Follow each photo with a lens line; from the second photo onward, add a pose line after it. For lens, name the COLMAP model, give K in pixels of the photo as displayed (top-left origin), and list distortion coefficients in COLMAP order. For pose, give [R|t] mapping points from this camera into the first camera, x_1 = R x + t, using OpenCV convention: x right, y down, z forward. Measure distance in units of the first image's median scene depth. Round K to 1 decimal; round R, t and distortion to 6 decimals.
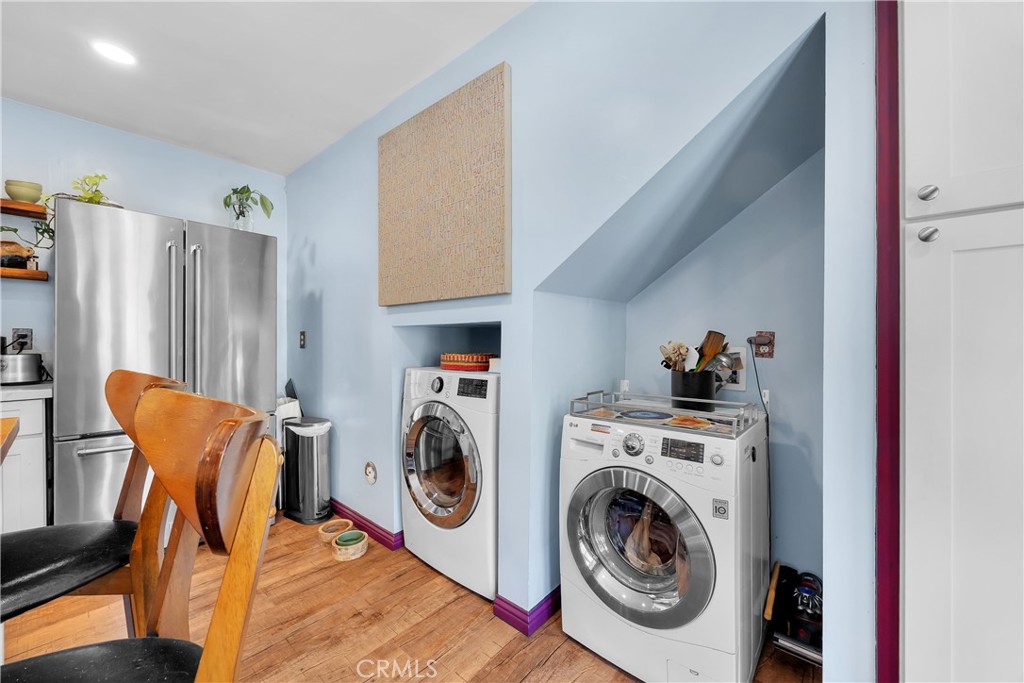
lens RADIAL K [[397.5, 0, 509.7], [0, 397.5, 335.7], [0, 0, 1]] dist [0.004262, -0.000116]
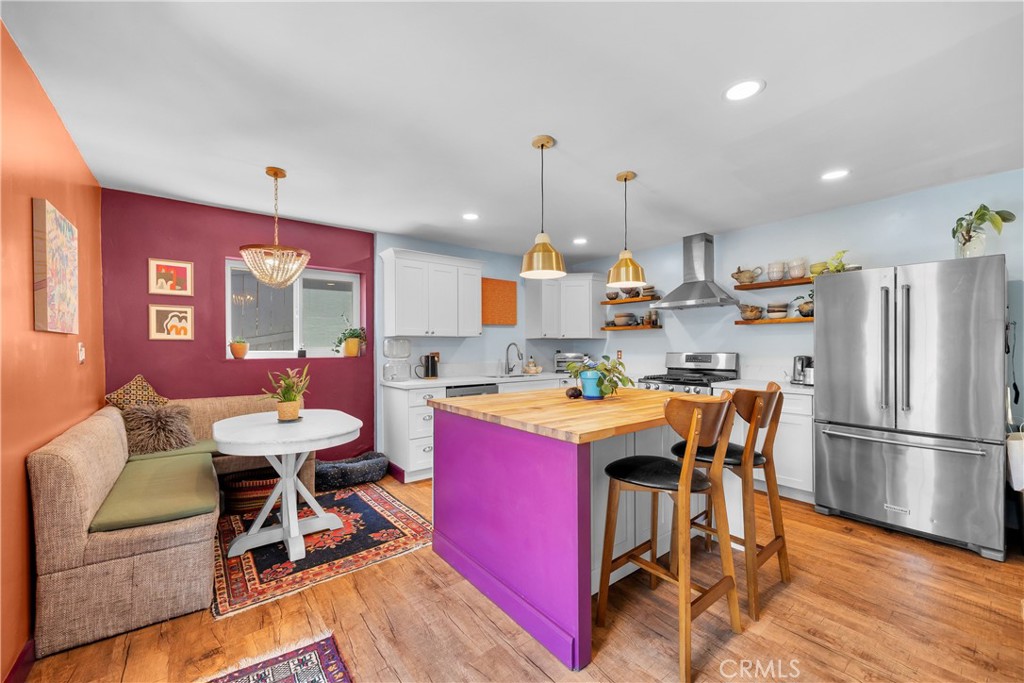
lens RADIAL K [[397.5, 0, 511.6], [0, 397.5, 347.6], [0, 0, 1]] dist [0.004262, -0.000116]
pose [[-0.176158, 0.003460, -0.984356, 0.528418], [0.016315, 0.999867, 0.000595, -0.050155], [0.984227, -0.015955, -0.176191, 0.037631]]
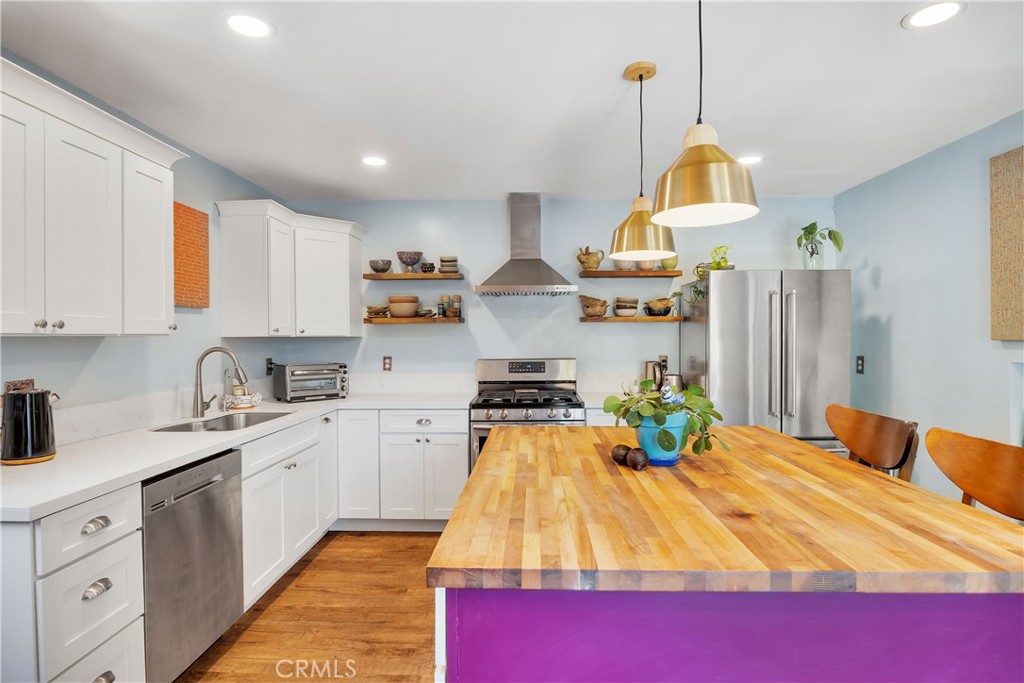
lens RADIAL K [[528.5, 0, 510.5], [0, 528.5, 339.9], [0, 0, 1]] dist [-0.013186, -0.001386]
pose [[0.633924, 0.000670, -0.773395, -0.088238], [0.014965, 0.999802, 0.013132, -0.095970], [0.773250, -0.019898, 0.633788, -0.558141]]
